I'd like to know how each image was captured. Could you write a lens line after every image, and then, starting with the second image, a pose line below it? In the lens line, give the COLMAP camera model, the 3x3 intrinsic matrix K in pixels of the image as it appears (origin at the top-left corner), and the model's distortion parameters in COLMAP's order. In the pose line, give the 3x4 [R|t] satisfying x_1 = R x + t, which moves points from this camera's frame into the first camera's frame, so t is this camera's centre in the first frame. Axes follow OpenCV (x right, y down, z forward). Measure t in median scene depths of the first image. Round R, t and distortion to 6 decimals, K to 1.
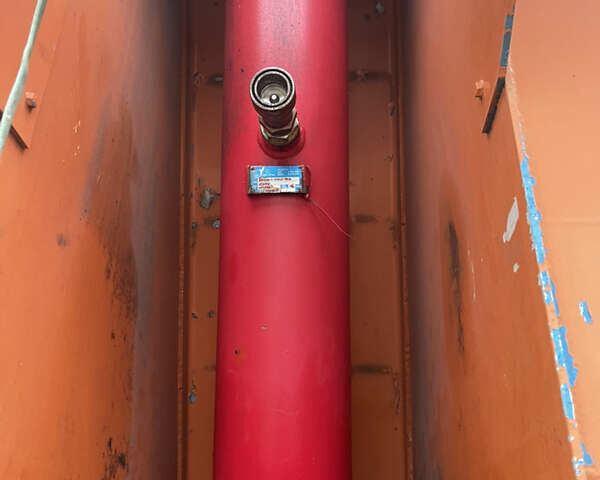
lens RADIAL K [[595.1, 0, 298.1], [0, 595.1, 248.8], [0, 0, 1]] dist [0.034370, -0.018840]
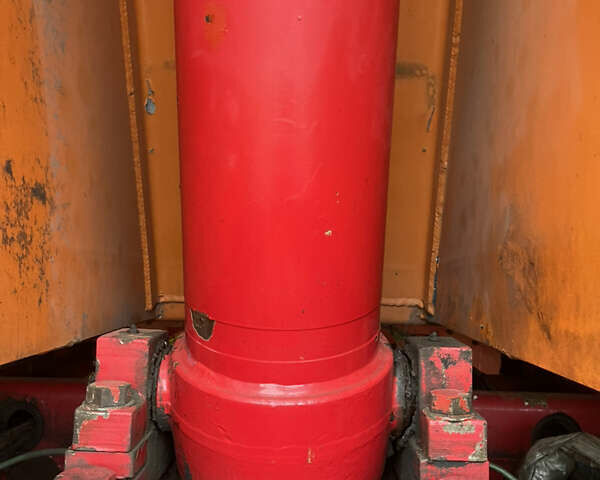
lens RADIAL K [[595.1, 0, 298.1], [0, 595.1, 248.8], [0, 0, 1]] dist [0.034370, -0.018840]
pose [[0.999123, 0.000538, 0.041877, -0.029783], [-0.018879, 0.898344, 0.438886, 0.086494], [-0.037384, -0.439292, 0.897566, 0.280882]]
